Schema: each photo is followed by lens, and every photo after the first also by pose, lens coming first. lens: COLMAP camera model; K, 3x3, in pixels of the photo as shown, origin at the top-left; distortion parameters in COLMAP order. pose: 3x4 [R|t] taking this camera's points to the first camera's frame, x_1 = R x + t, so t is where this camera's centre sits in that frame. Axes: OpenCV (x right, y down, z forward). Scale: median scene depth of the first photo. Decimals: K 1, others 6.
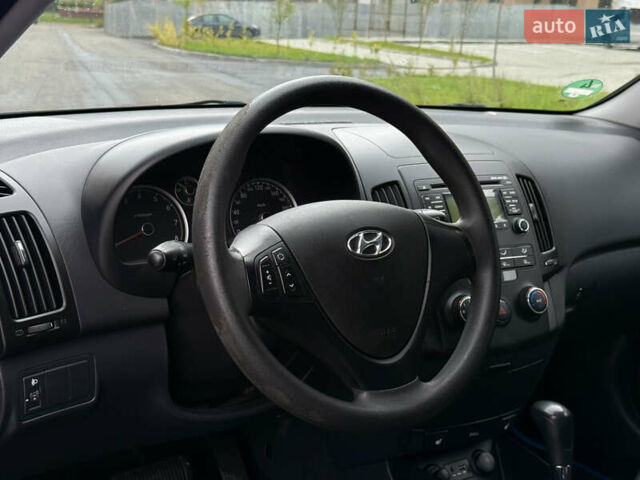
lens RADIAL K [[936.1, 0, 317.5], [0, 936.1, 248.4], [0, 0, 1]] dist [0.128289, -0.081625]
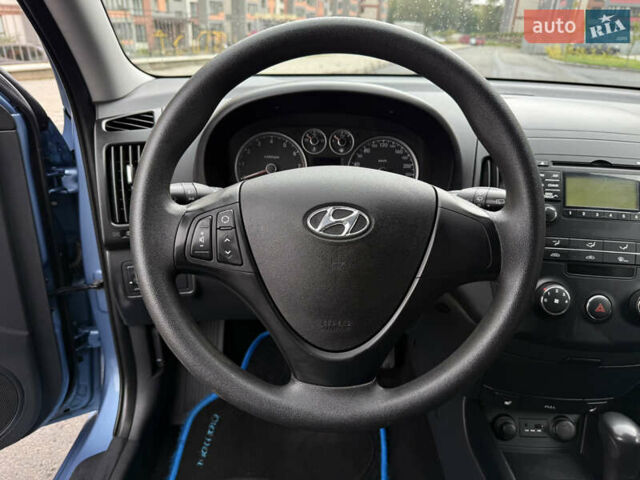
lens RADIAL K [[456.0, 0, 320.0], [0, 456.0, 240.0], [0, 0, 1]] dist [0.068983, -0.090134]
pose [[0.813957, 0.220946, -0.537268, 0.204706], [-0.132837, 0.971134, 0.198122, -0.052812], [0.565533, -0.089894, 0.819812, 0.483511]]
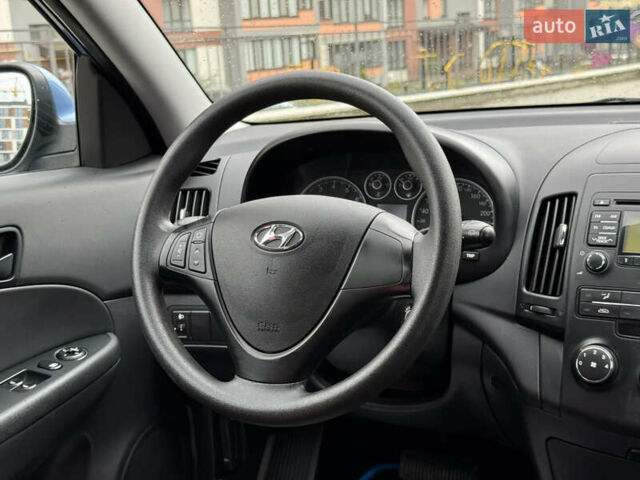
lens RADIAL K [[895.1, 0, 320.0], [0, 895.1, 240.0], [0, 0, 1]] dist [0.131803, -0.101517]
pose [[0.489076, 0.112253, -0.864988, 0.678815], [-0.130542, 0.989935, 0.054658, -0.044888], [0.862417, 0.086185, 0.498807, 0.423132]]
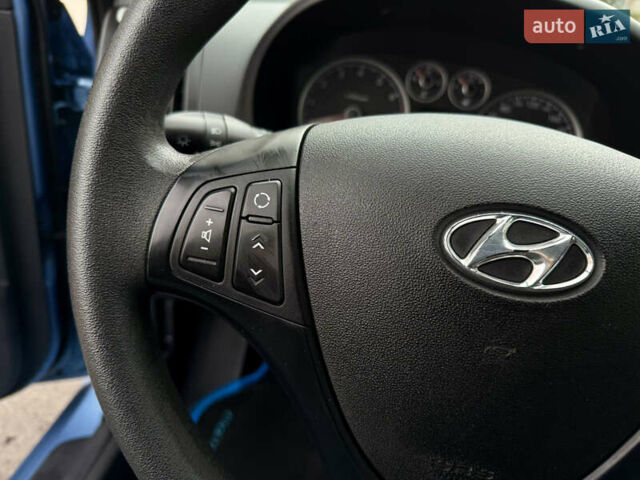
lens RADIAL K [[472.6, 0, 320.0], [0, 472.6, 240.0], [0, 0, 1]] dist [-0.029681, -0.001680]
pose [[0.701329, 0.398093, -0.591320, 0.081167], [-0.267570, 0.915889, 0.299254, -0.032808], [0.660715, -0.051656, 0.748858, 0.610233]]
